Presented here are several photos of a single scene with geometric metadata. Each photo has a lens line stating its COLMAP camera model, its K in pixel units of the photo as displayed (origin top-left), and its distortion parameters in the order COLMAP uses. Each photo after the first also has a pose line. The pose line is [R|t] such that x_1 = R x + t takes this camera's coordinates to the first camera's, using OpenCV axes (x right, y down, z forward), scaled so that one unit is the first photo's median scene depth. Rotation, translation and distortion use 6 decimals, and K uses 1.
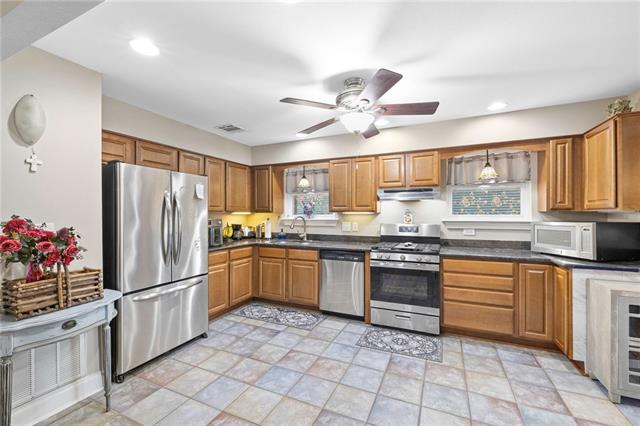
lens RADIAL K [[268.4, 0, 319.4], [0, 268.4, 213.9], [0, 0, 1]] dist [-0.000640, 0.000168]
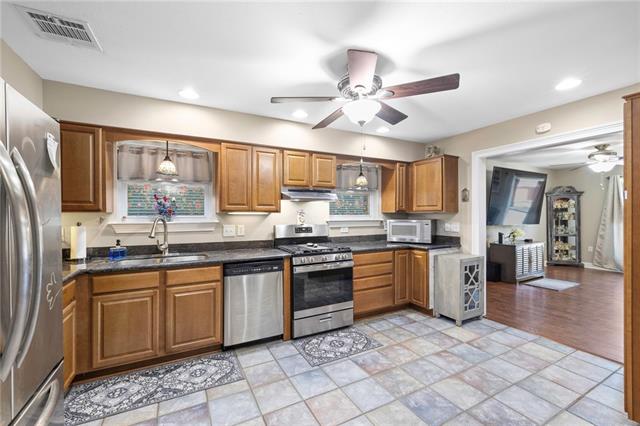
lens RADIAL K [[268.4, 0, 317.0], [0, 268.4, 214.6], [0, 0, 1]] dist [-0.000640, 0.000168]
pose [[0.612251, 0.000205, 0.790663, -0.449447], [0.001573, 0.999998, -0.001477, 0.002409], [-0.790662, 0.002148, 0.612249, 0.389374]]
